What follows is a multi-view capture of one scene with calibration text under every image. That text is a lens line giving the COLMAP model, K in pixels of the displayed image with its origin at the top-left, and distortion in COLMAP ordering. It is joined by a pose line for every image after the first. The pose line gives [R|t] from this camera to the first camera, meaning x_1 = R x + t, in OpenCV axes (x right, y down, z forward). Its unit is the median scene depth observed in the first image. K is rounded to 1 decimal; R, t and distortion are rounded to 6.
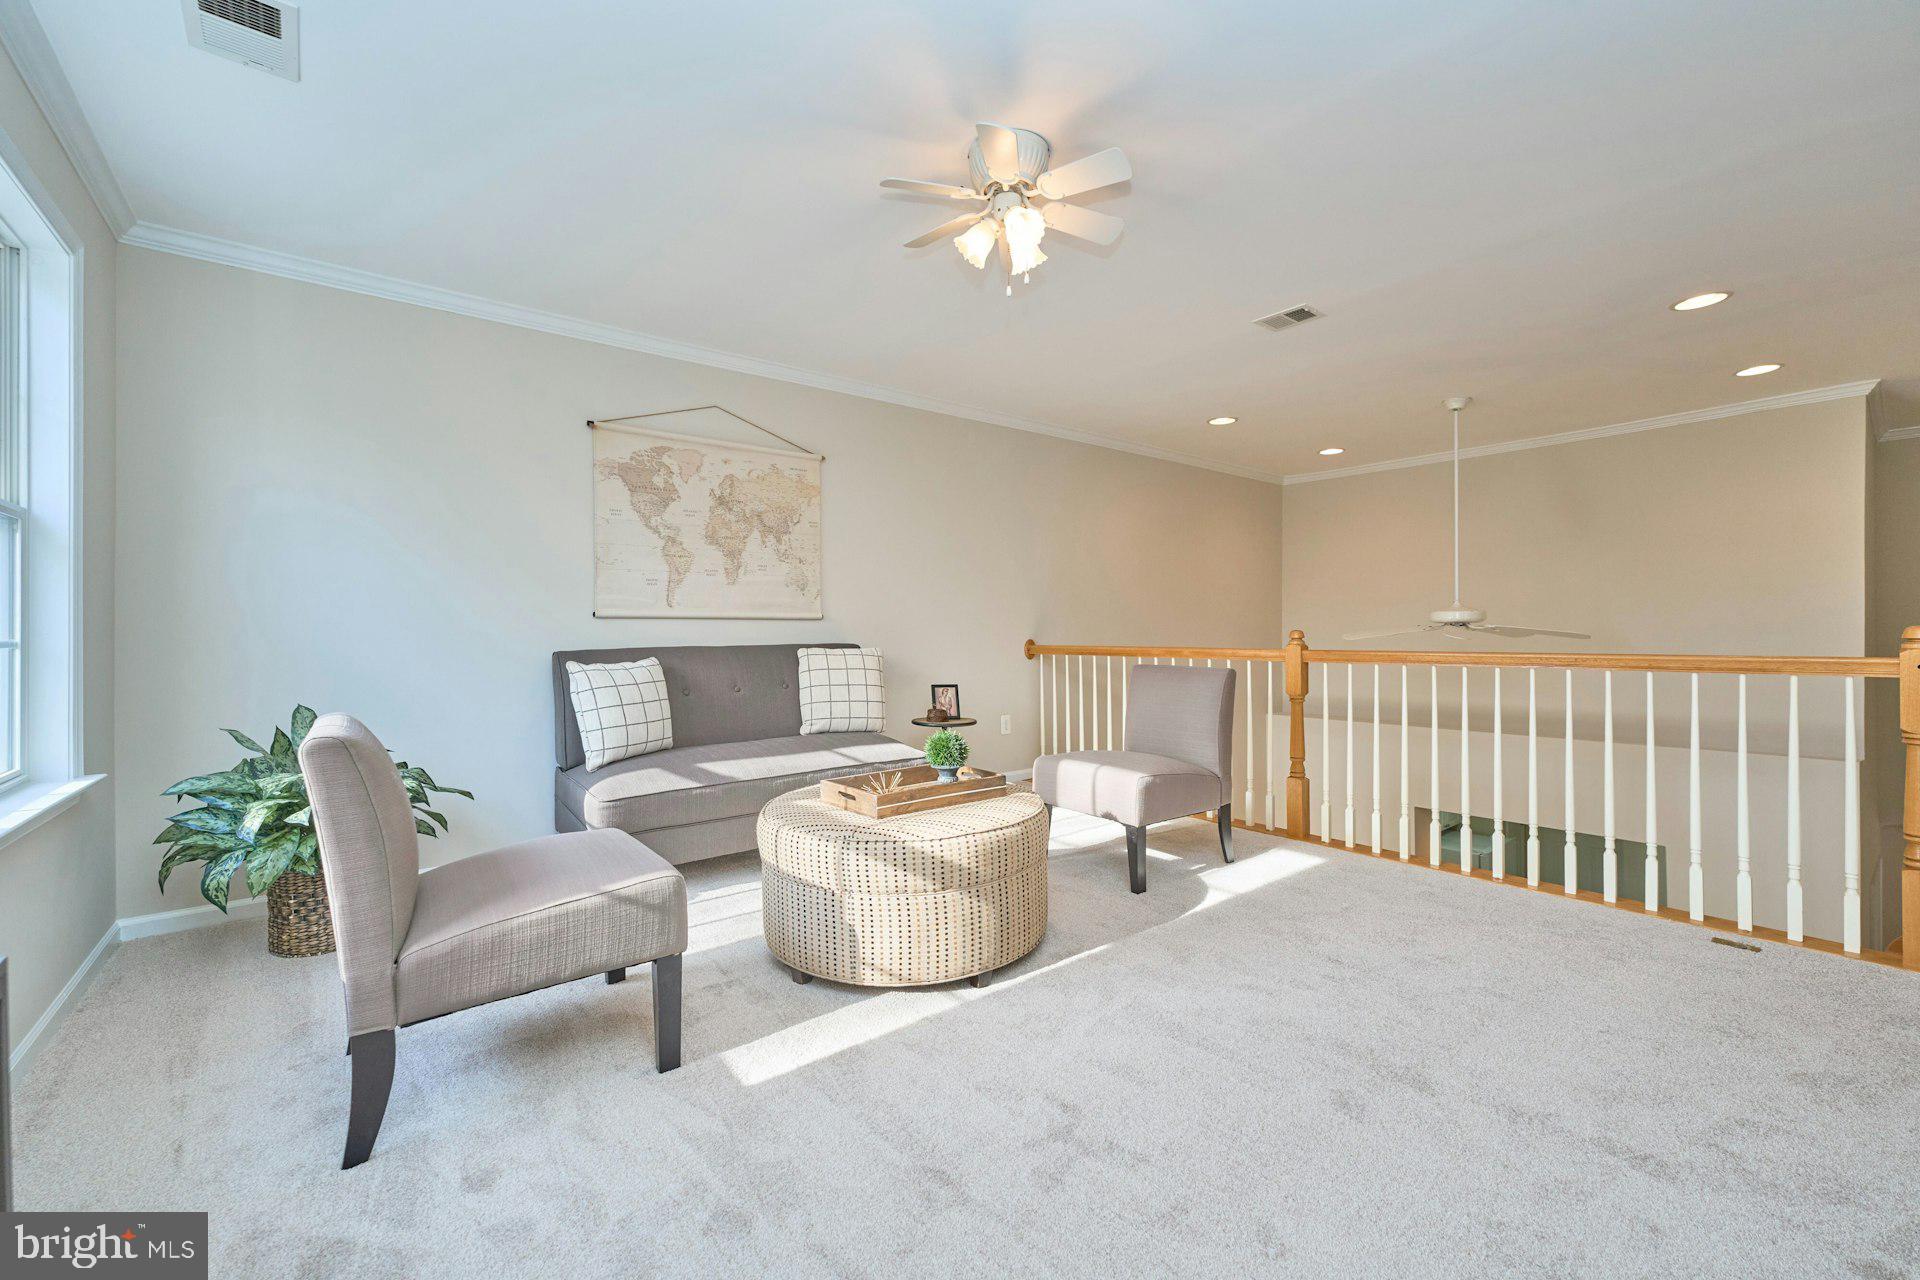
lens RADIAL K [[744.0, 0, 957.1], [0, 744.0, 616.2], [0, 0, 1]] dist [0.001451, 0.000100]
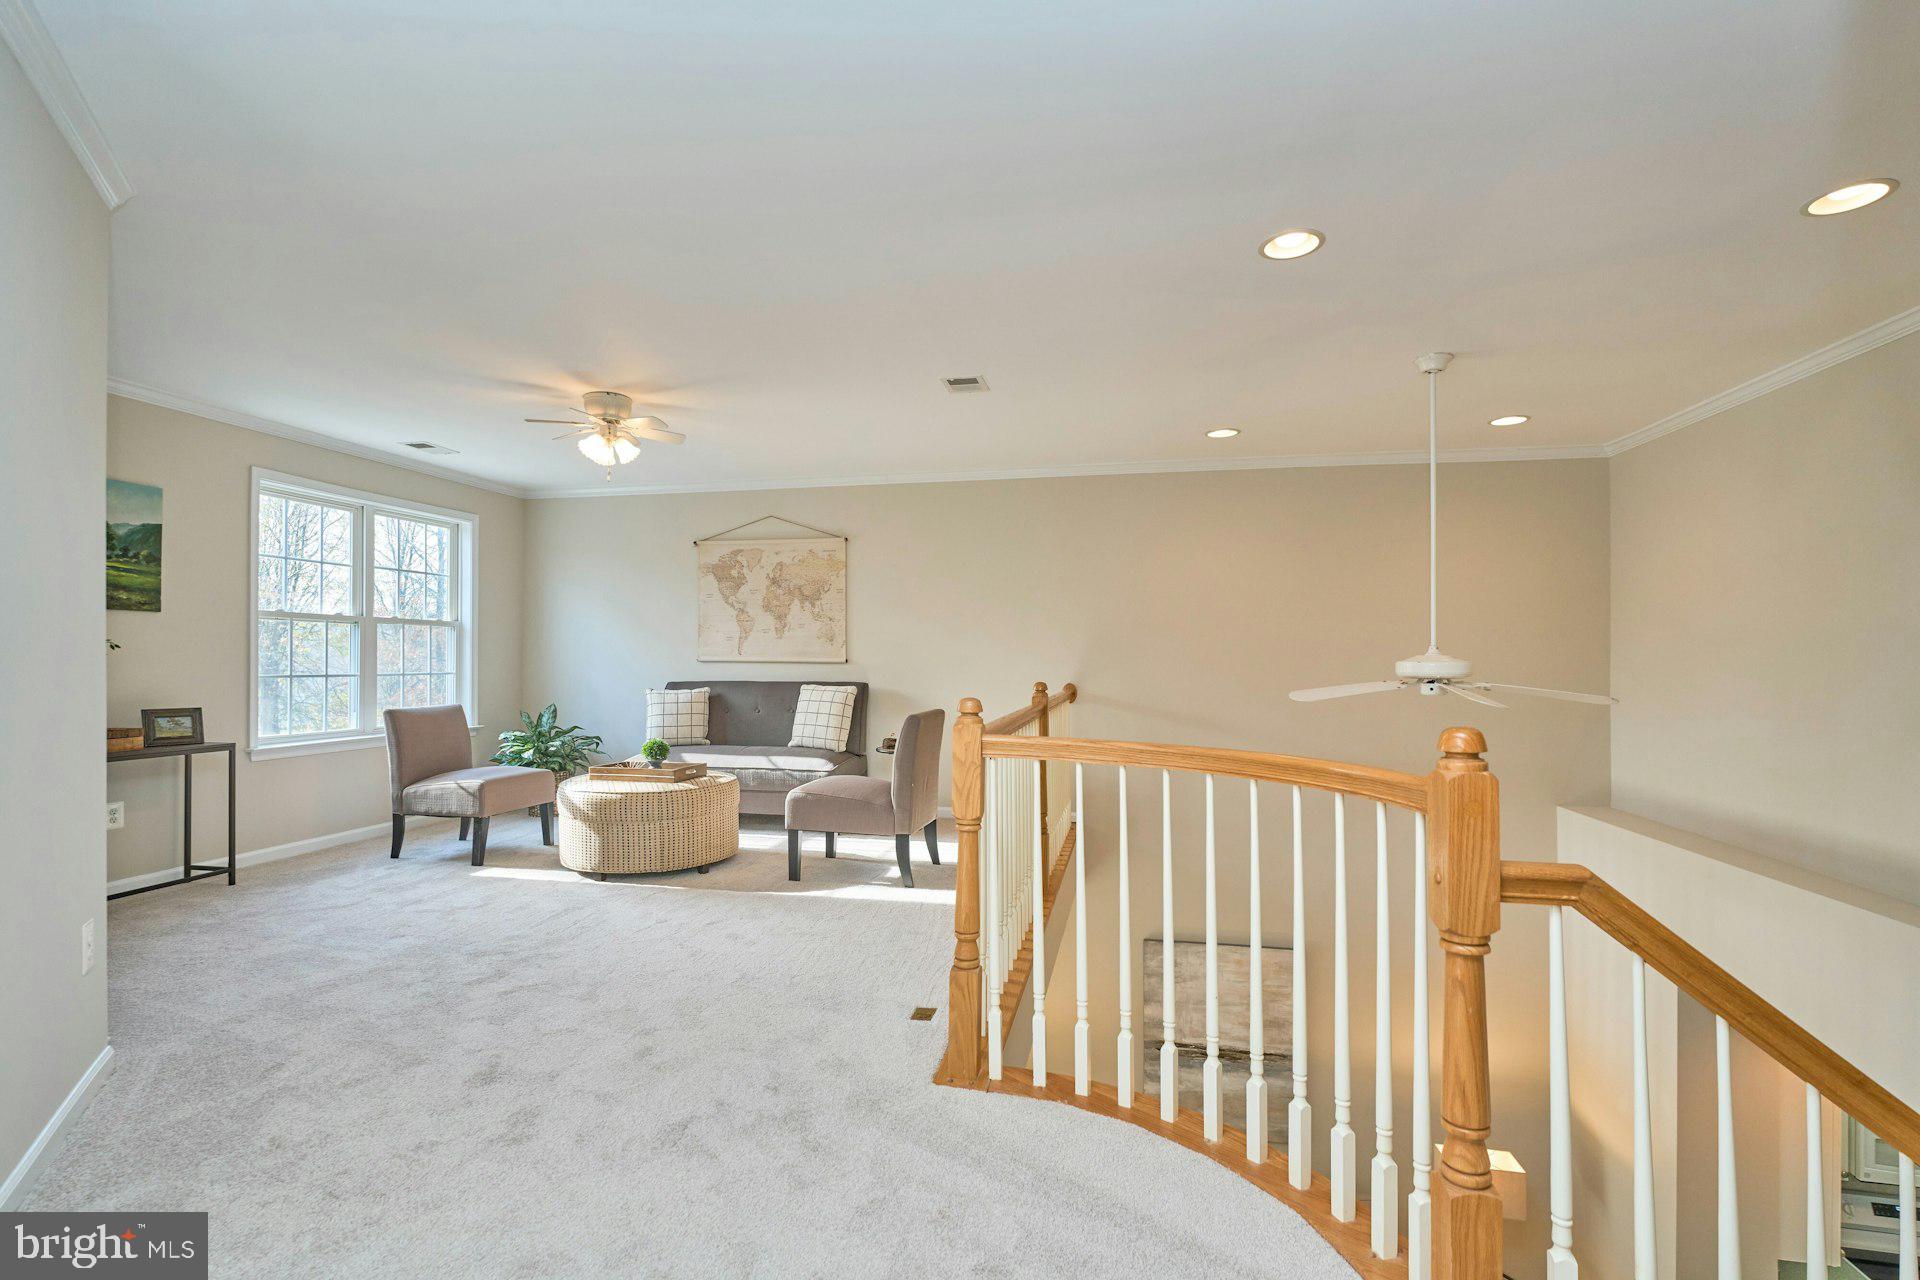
lens RADIAL K [[846.1, 0, 956.4], [0, 846.1, 645.5], [0, 0, 1]] dist [-0.001842, -0.000335]
pose [[0.662921, -0.001460, -0.748688, 1.203179], [0.004252, 0.999989, 0.001814, -0.032253], [0.748677, -0.004386, 0.662920, 0.181493]]
